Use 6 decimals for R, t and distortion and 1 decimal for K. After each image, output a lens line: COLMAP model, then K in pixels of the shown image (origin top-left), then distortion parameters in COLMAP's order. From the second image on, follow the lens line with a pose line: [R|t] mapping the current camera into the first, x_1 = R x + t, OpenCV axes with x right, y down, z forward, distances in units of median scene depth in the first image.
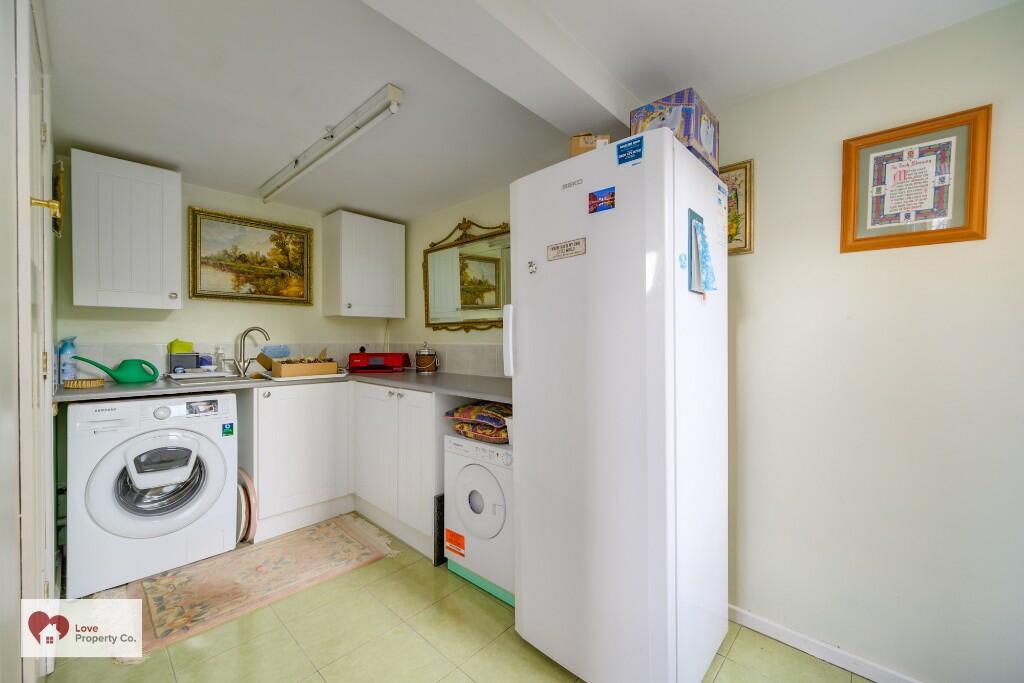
lens RADIAL K [[402.5, 0, 512.0], [0, 402.5, 343.9], [0, 0, 1]] dist [-0.004011, 0.000657]
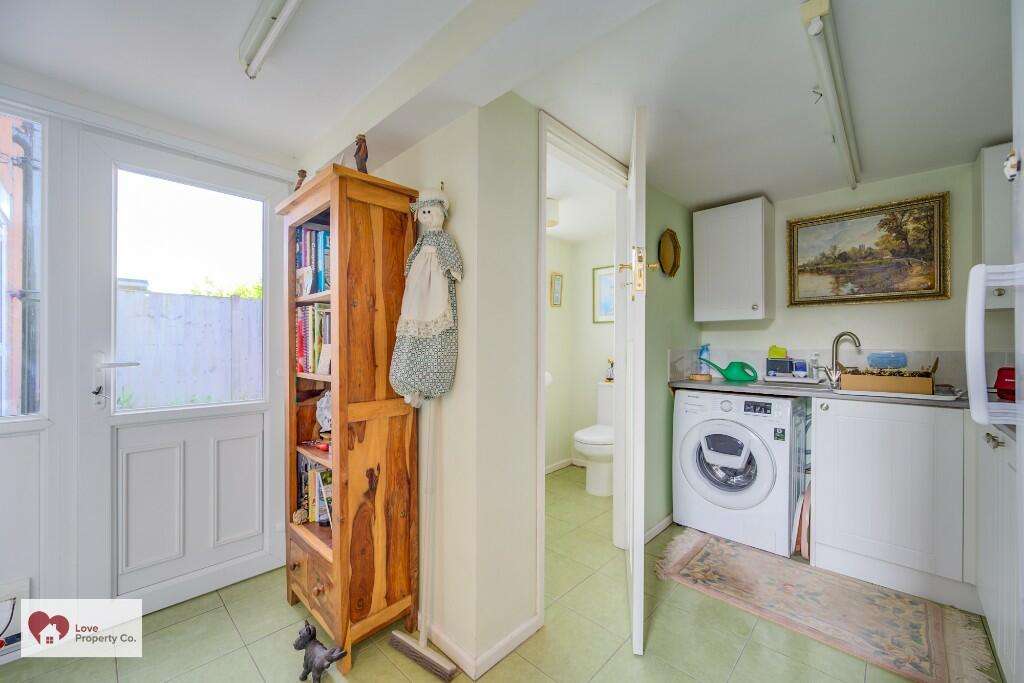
lens RADIAL K [[402.5, 0, 511.0], [0, 402.5, 342.5], [0, 0, 1]] dist [-0.004011, 0.000657]
pose [[-0.007259, -0.008142, -0.999941, 0.271179], [-0.011260, 0.999904, -0.008060, -0.002720], [0.999910, 0.011200, -0.007350, 0.280474]]
